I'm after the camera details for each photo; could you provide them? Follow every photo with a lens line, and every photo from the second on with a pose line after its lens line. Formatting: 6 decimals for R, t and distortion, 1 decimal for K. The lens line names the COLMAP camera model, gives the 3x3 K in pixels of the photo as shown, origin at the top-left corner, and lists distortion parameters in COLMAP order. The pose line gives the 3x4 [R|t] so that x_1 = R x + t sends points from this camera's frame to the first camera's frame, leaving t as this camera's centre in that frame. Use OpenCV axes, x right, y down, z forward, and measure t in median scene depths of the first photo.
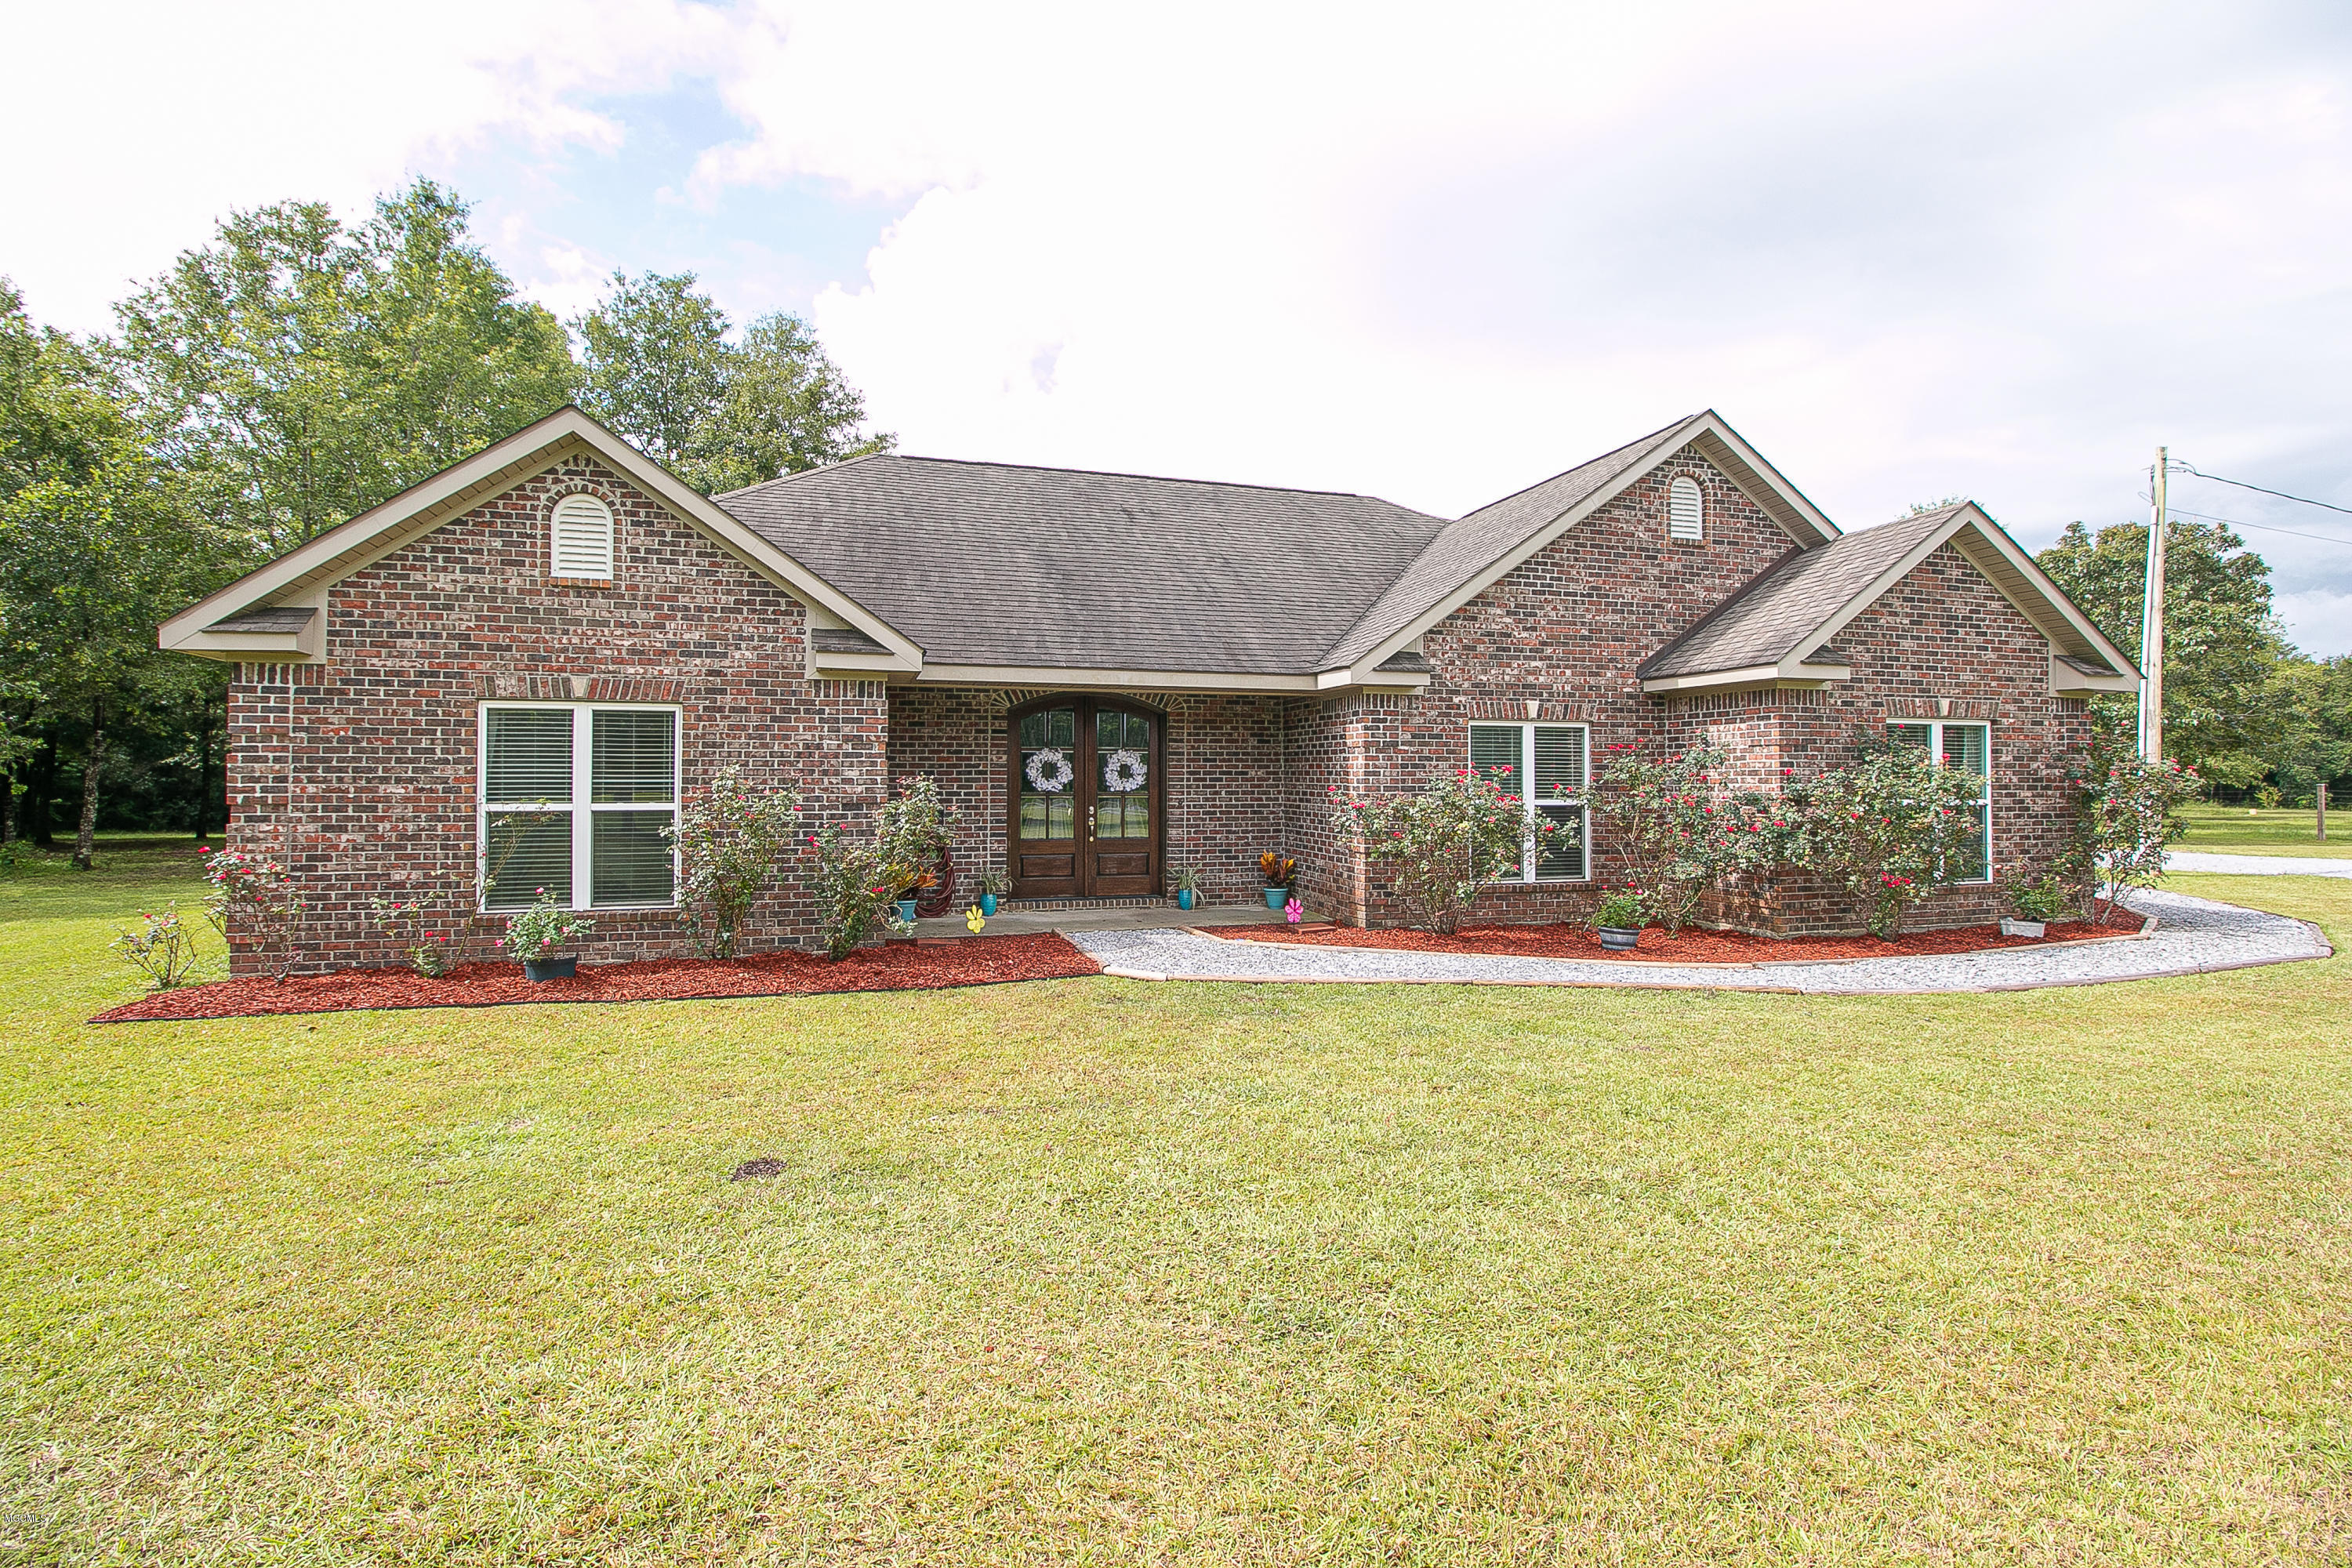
lens RADIAL K [[1074.2, 0, 1151.1], [0, 1074.2, 780.3], [0, 0, 1]] dist [-0.003525, -0.007828]
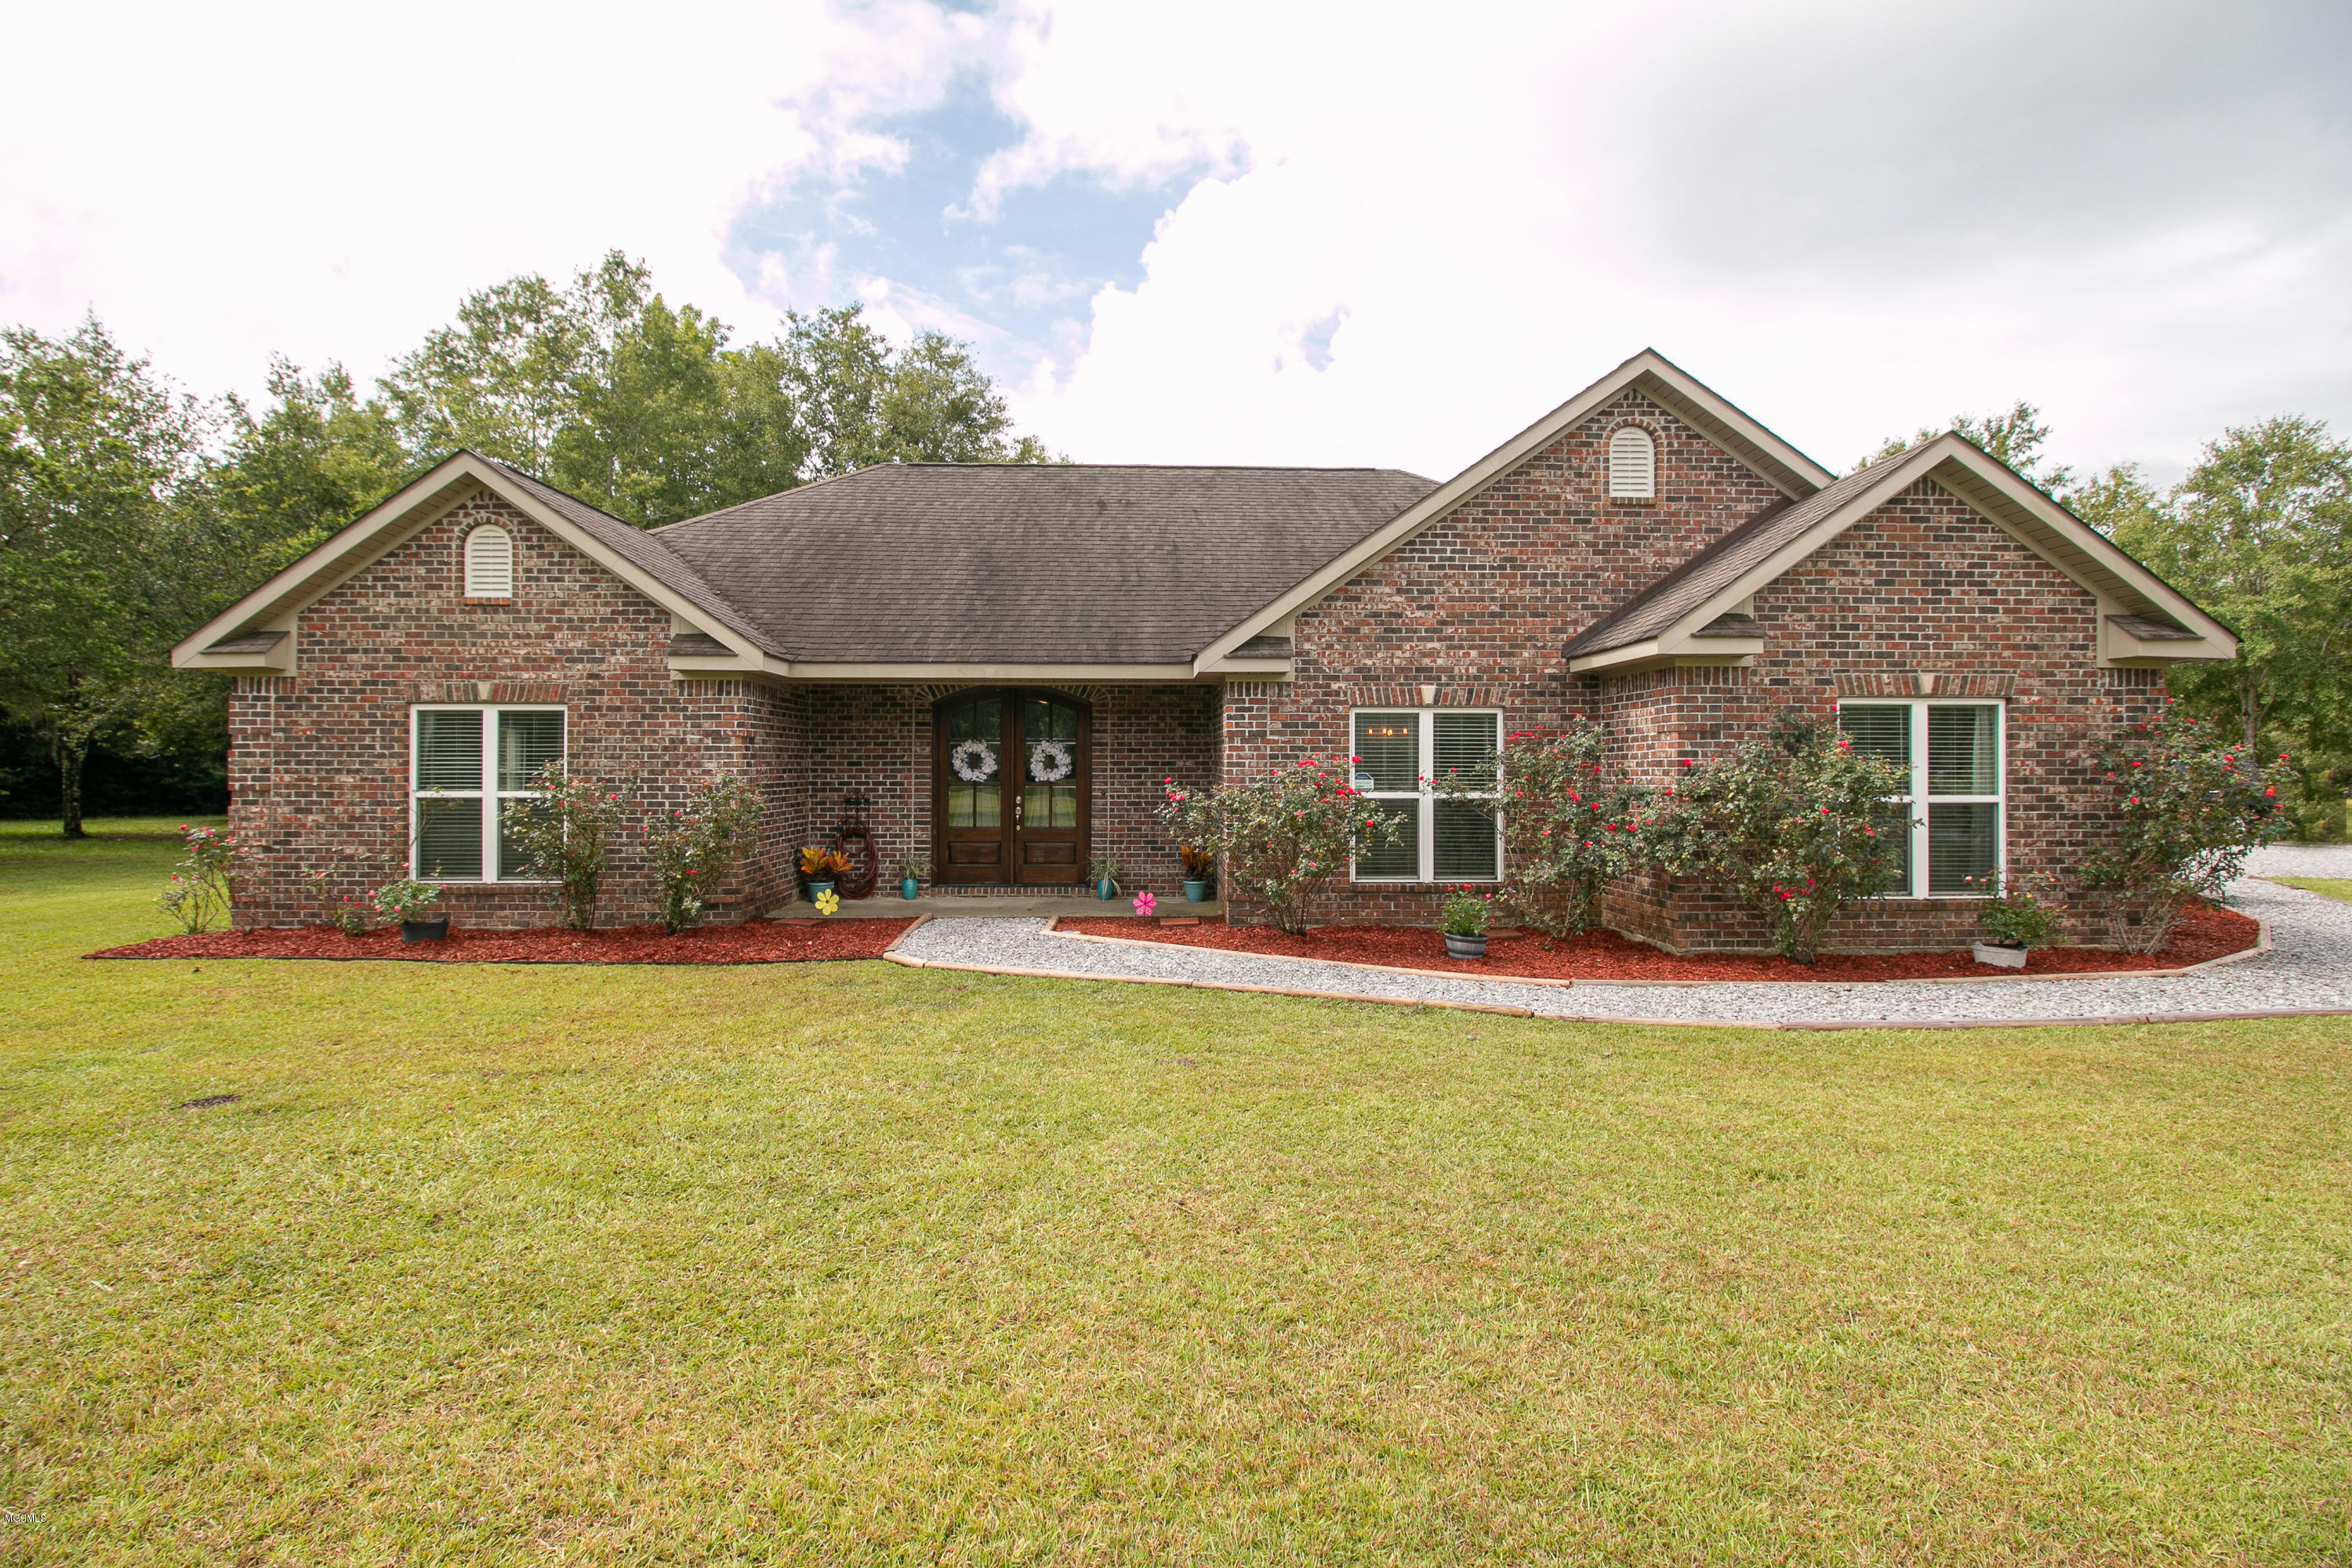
lens RADIAL K [[1074.2, 0, 1150.9], [0, 1074.2, 776.2], [0, 0, 1]] dist [-0.003525, -0.007828]
pose [[0.966993, 0.002357, -0.254794, 0.372839], [-0.000083, 0.999960, 0.008936, -0.004273], [0.254805, -0.008620, 0.966954, 0.048629]]
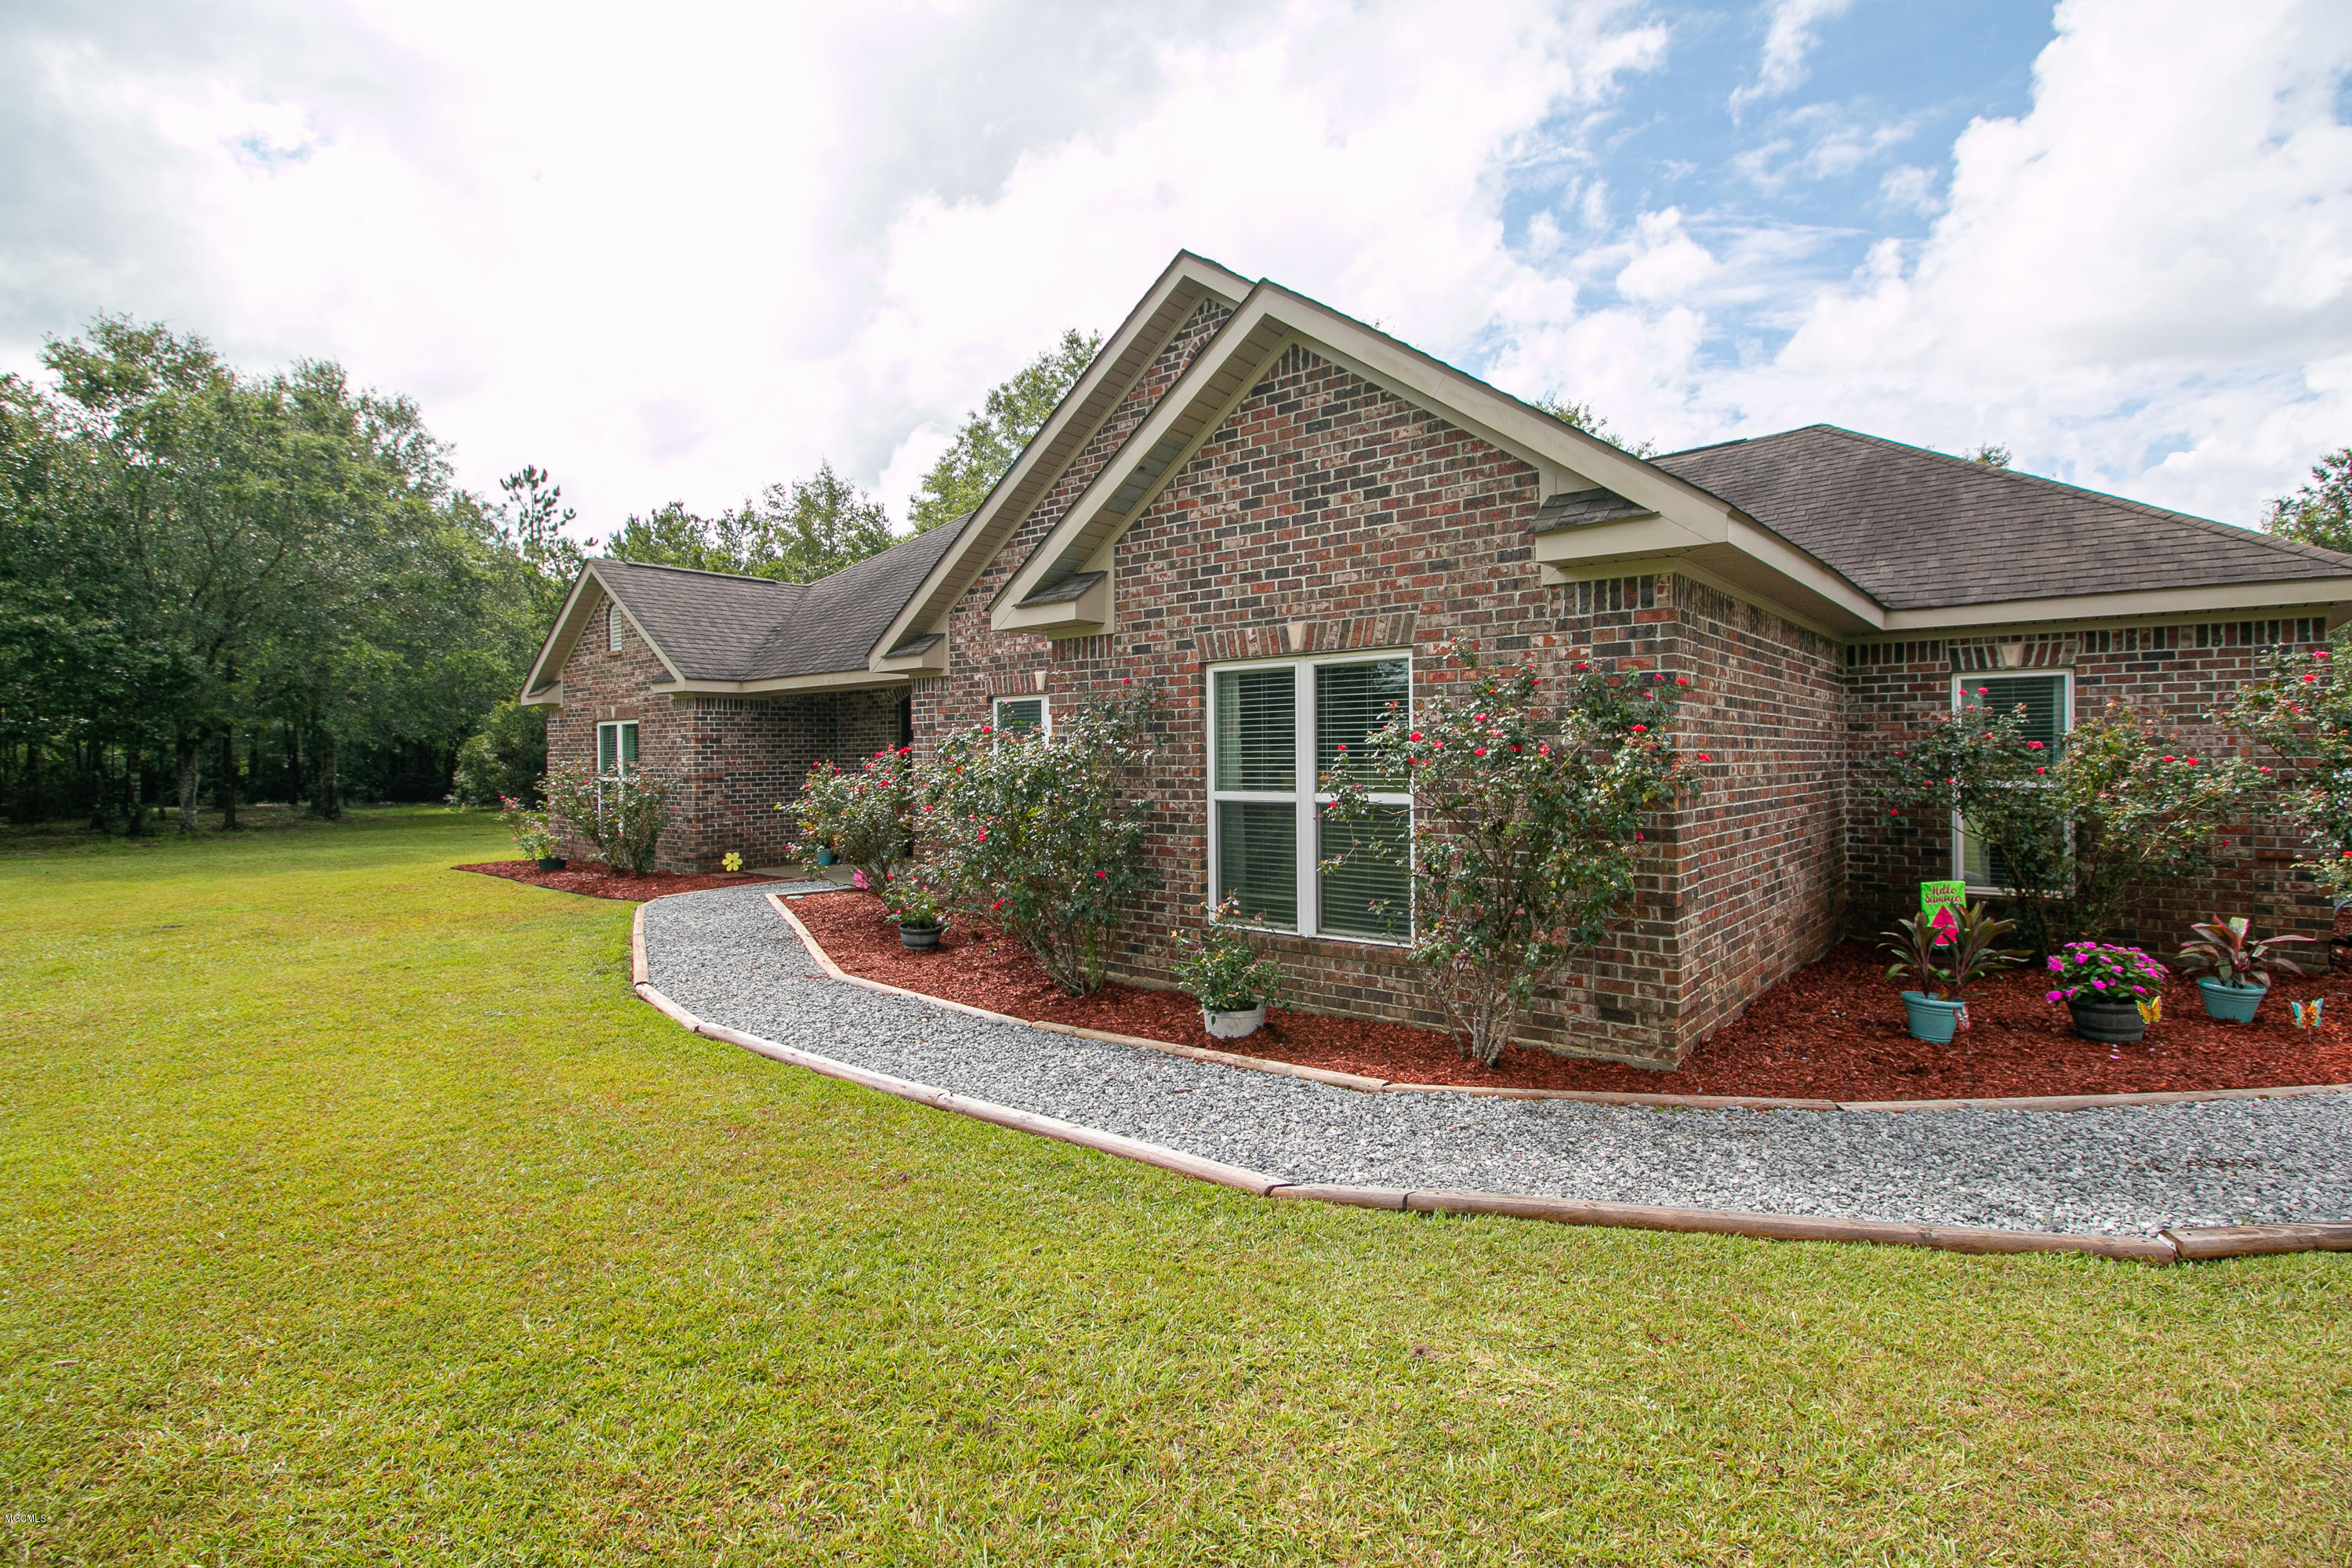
lens RADIAL K [[1141.2, 0, 1124.8], [0, 1141.2, 782.8], [0, 0, 1]] dist [0.006923, 0.000022]
pose [[0.528046, 0.012467, -0.849124, 1.226177], [0.009595, 0.999741, 0.020646, -0.001421], [0.849161, -0.019050, 0.527790, 0.584590]]
